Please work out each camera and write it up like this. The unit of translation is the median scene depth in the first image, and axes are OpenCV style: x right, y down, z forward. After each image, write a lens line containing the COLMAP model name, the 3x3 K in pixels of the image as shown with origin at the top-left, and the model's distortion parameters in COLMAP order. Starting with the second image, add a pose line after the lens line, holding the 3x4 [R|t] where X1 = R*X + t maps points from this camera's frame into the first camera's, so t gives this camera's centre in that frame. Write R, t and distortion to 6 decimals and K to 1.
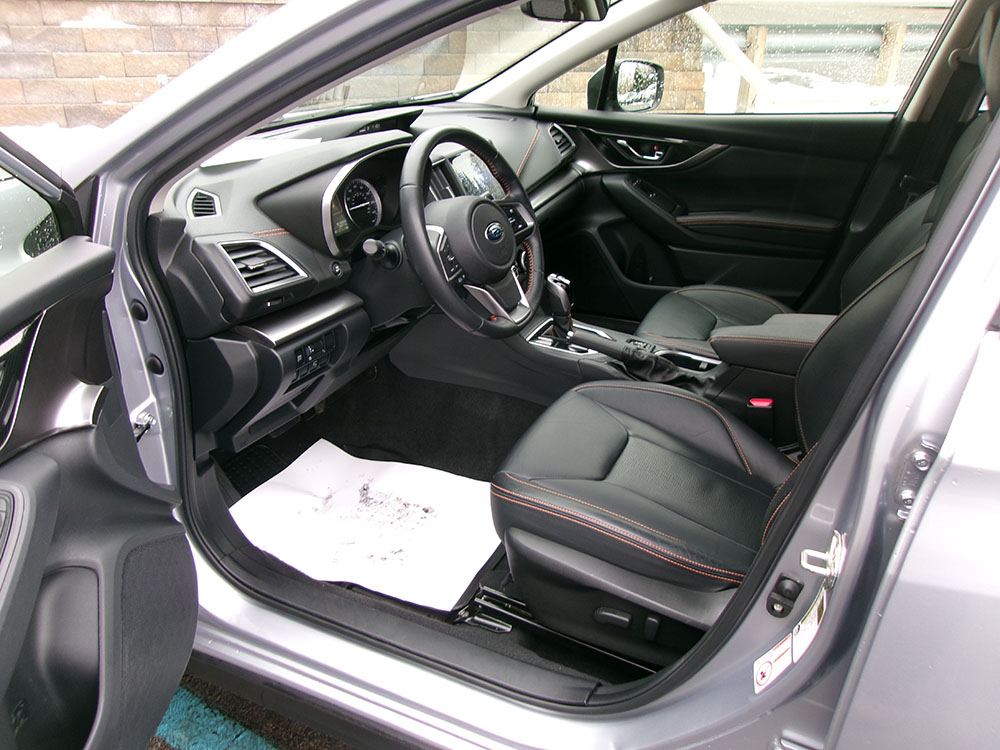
lens RADIAL K [[775.1, 0, 495.1], [0, 775.1, 373.8], [0, 0, 1]] dist [-0.027137, 0.047436]
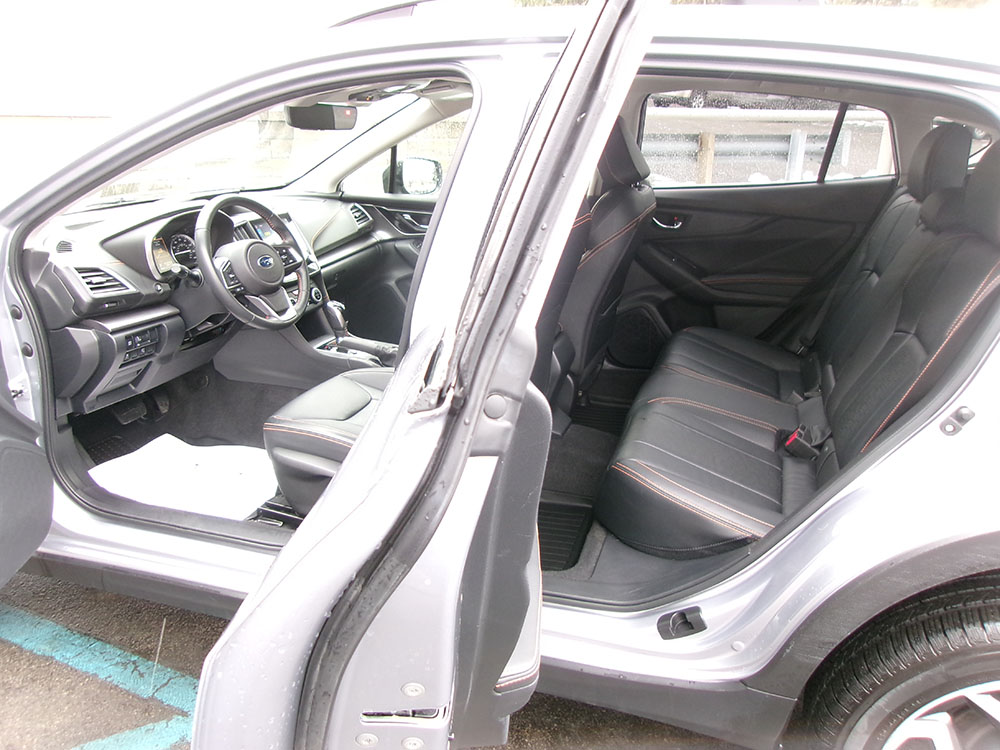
lens RADIAL K [[775.1, 0, 500.9], [0, 775.1, 379.4], [0, 0, 1]] dist [-0.027137, 0.047436]
pose [[0.992480, -0.038610, 0.116161, 0.270212], [0.052131, 0.991913, -0.115718, 0.245580], [-0.110753, 0.120903, 0.986466, -0.522399]]
